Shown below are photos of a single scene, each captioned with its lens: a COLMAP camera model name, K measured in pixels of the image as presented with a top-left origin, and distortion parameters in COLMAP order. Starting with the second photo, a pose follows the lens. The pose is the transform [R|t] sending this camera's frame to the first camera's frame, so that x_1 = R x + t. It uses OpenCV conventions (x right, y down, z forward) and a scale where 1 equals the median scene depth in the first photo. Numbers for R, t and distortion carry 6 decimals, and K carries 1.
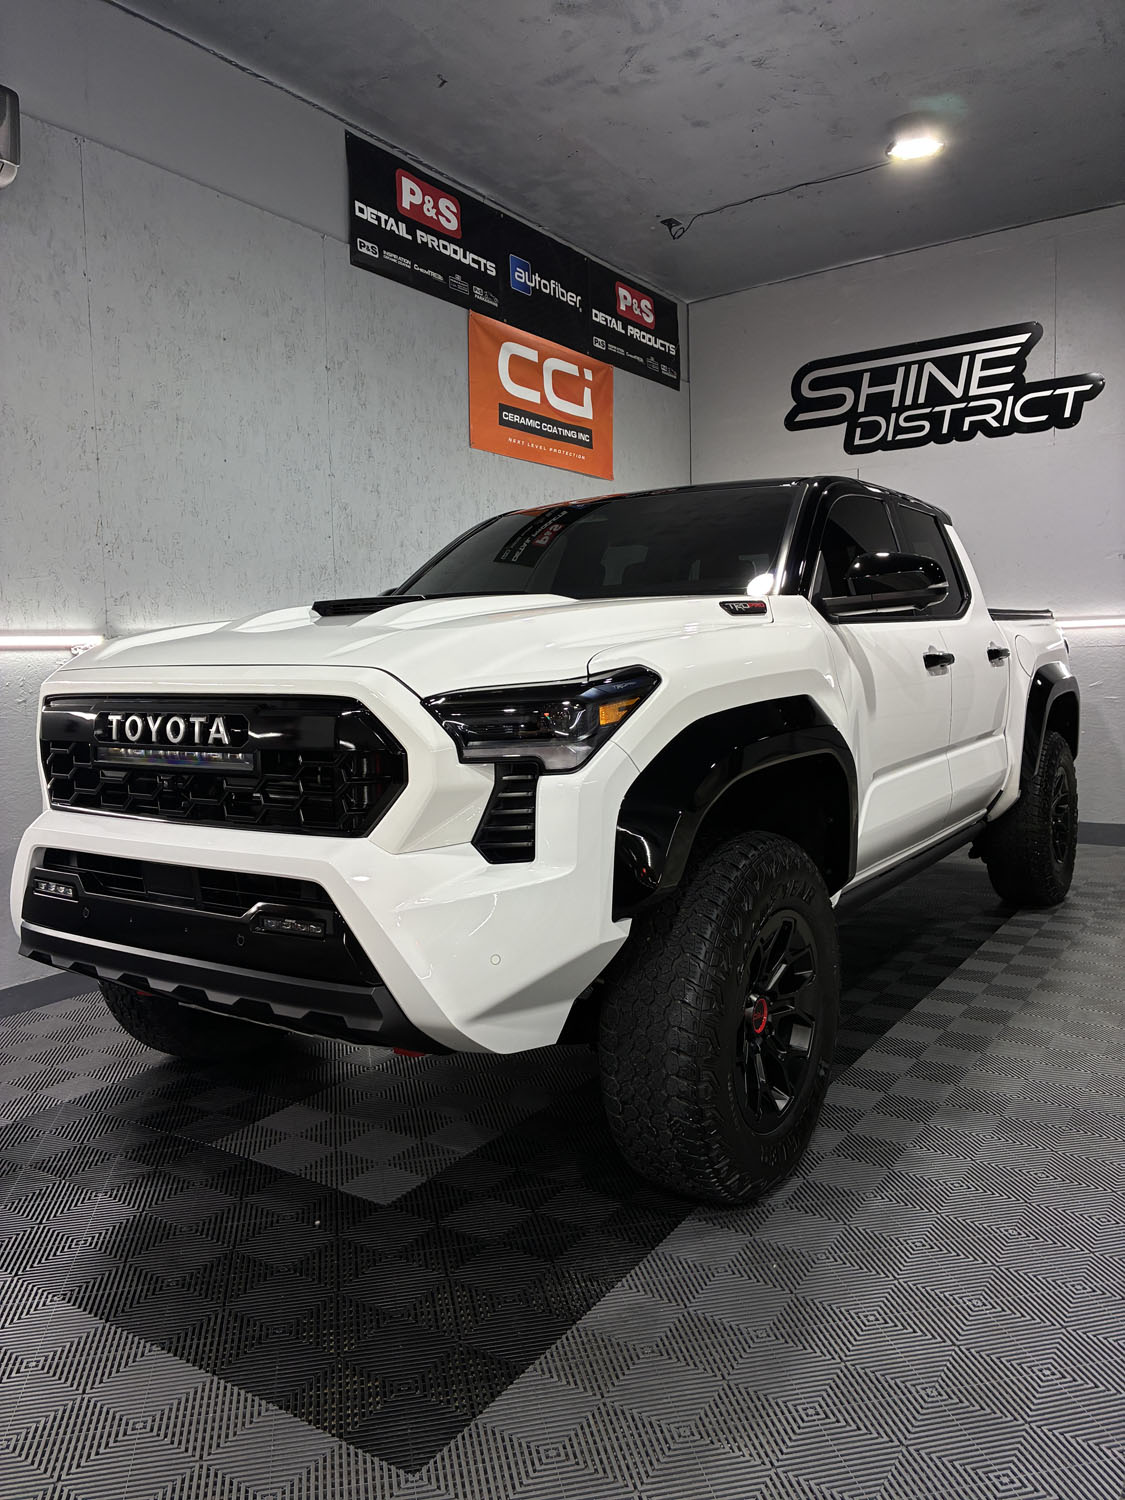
lens RADIAL K [[1135.6, 0, 552.2], [0, 1135.6, 747.4], [0, 0, 1]] dist [0.013798, 0.009068]
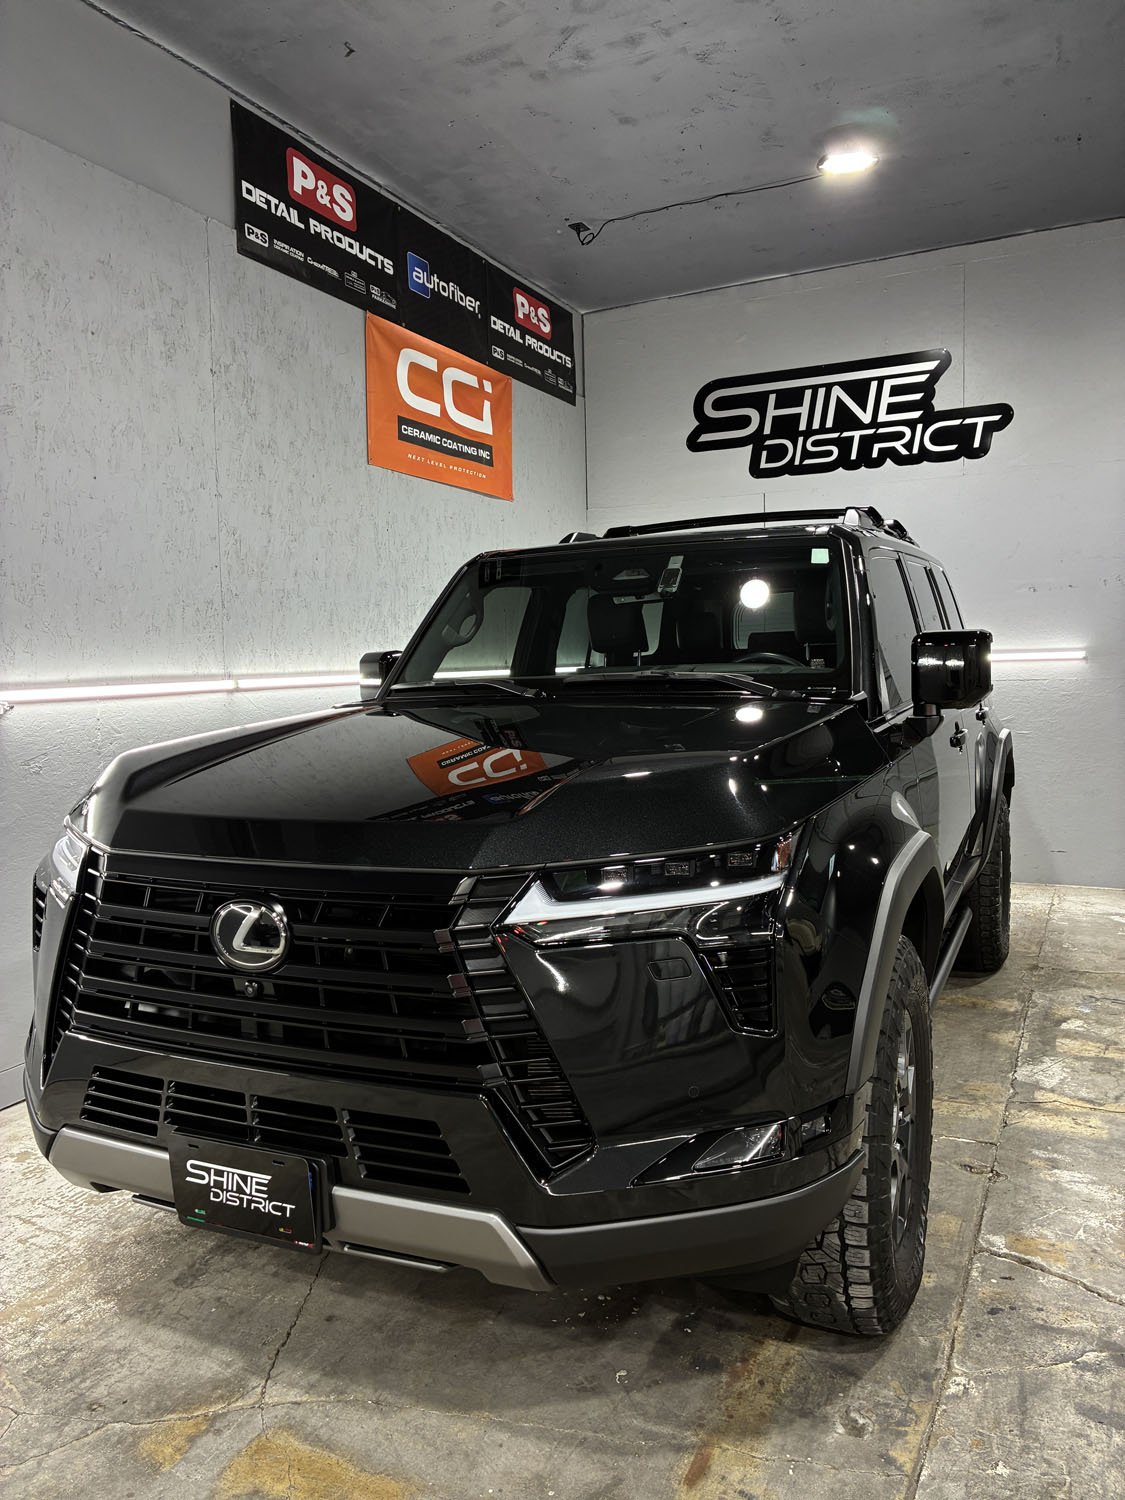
lens RADIAL K [[1136.1, 0, 557.7], [0, 1136.1, 741.6], [0, 0, 1]] dist [0.016366, -0.003046]
pose [[0.989102, -0.011474, 0.146782, -0.051365], [0.012886, 0.999879, -0.008670, -0.031257], [-0.146665, 0.010467, 0.989131, 0.082586]]
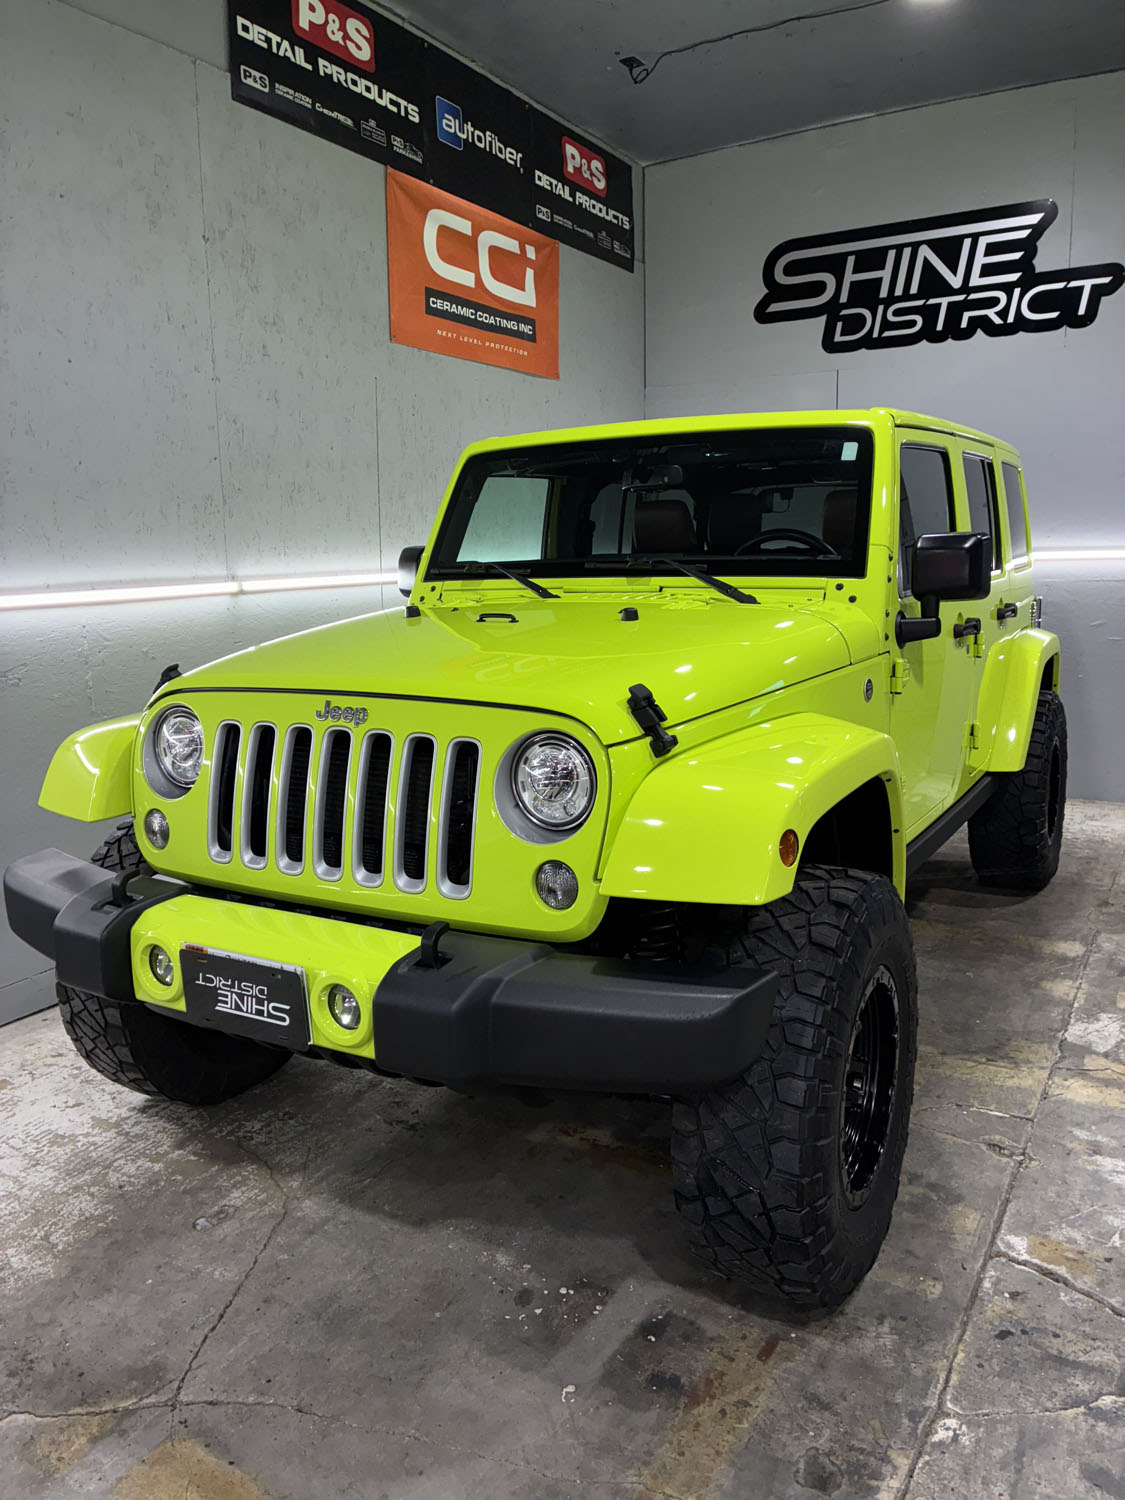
lens RADIAL K [[1128.8, 0, 555.9], [0, 1128.8, 746.8], [0, 0, 1]] dist [0.049465, -0.056468]
pose [[0.997620, -0.008139, 0.068466, -0.010426], [0.001338, 0.995106, 0.098800, -0.046722], [-0.068935, -0.098473, 0.992749, 0.128448]]
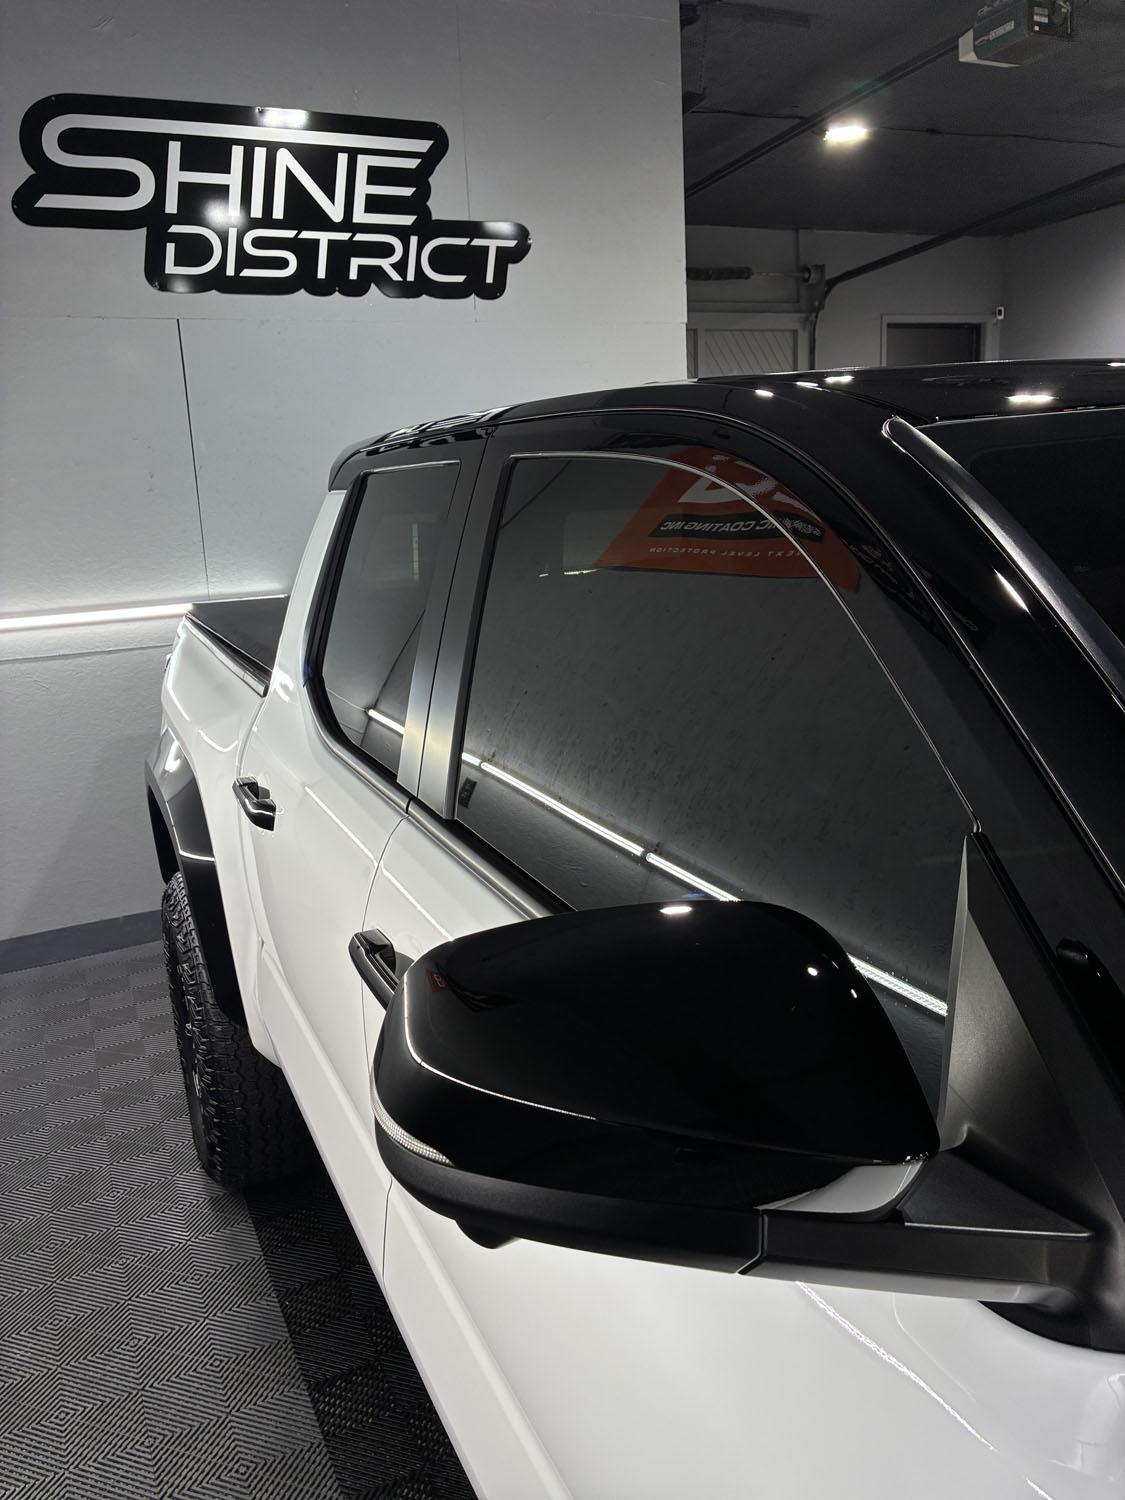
lens RADIAL K [[1129.7, 0, 558.1], [0, 1129.7, 748.8], [0, 0, 1]] dist [0.081964, -0.102834]
pose [[0.522809, -0.191409, 0.830682, -0.159928], [0.107092, 0.981492, 0.158759, -0.113006], [-0.845696, 0.005959, 0.533631, 0.577939]]
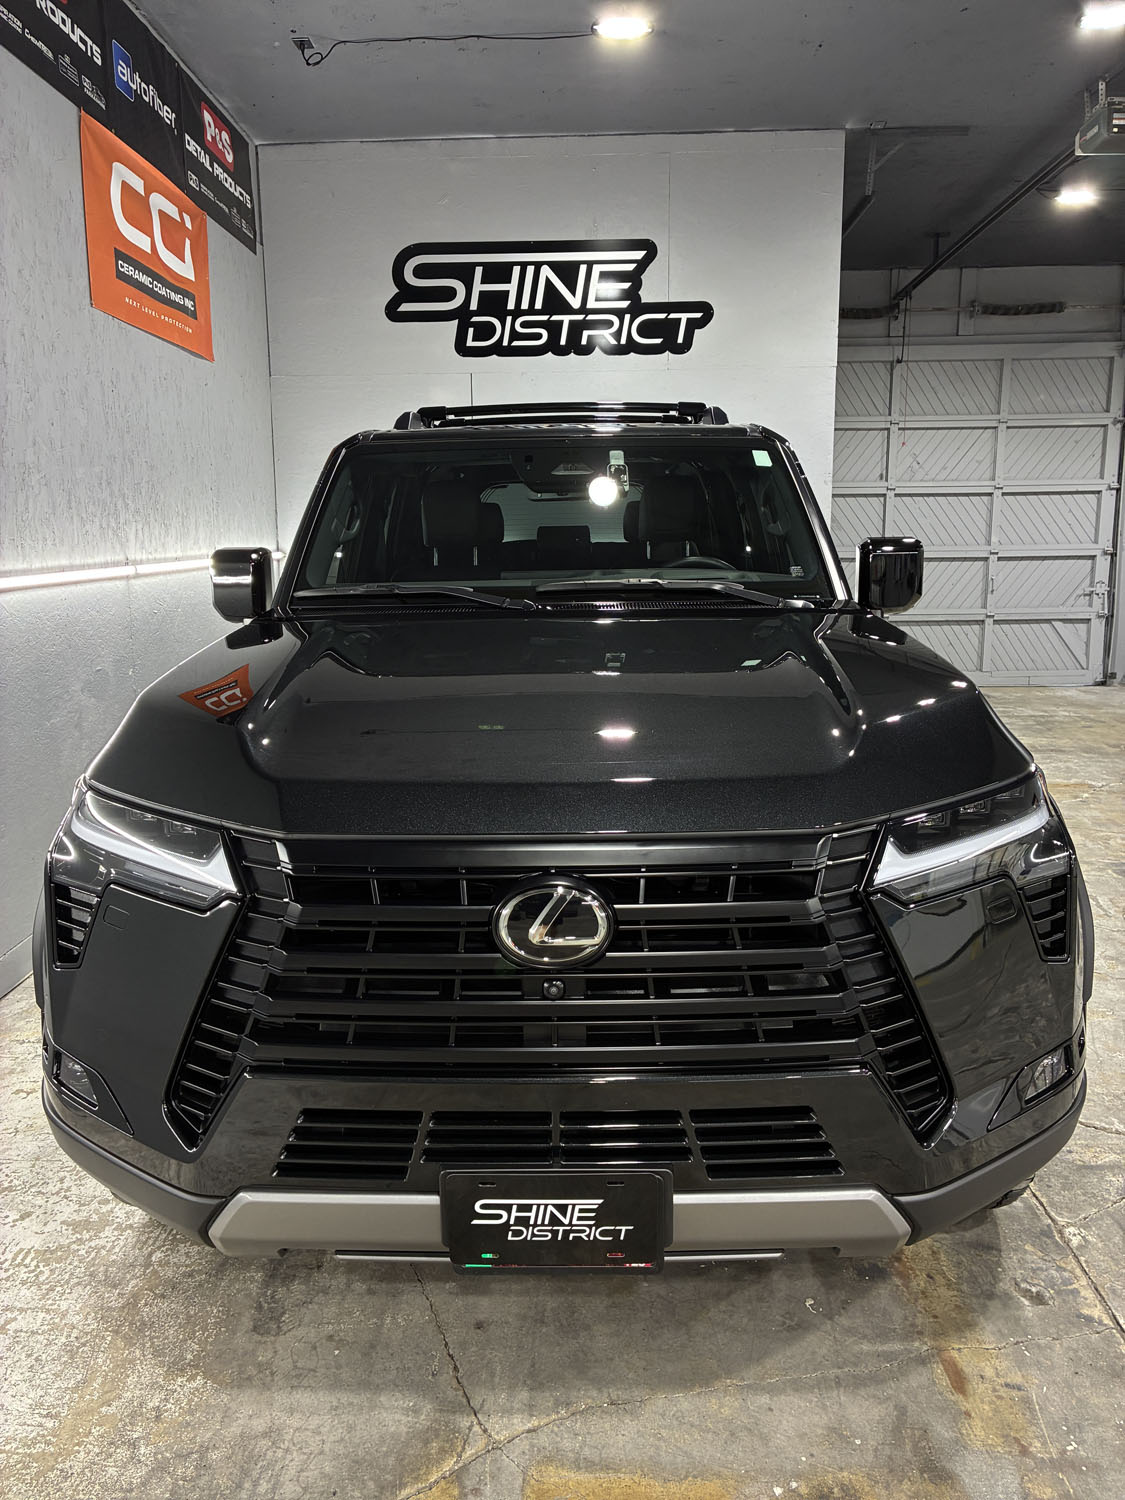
lens RADIAL K [[1132.6, 0, 555.1], [0, 1132.6, 741.9], [0, 0, 1]] dist [0.041137, -0.037322]
pose [[0.842832, -0.085967, 0.531266, -0.204856], [0.033046, 0.993564, 0.108347, -0.049369], [-0.537161, -0.073762, 0.840248, 0.179542]]
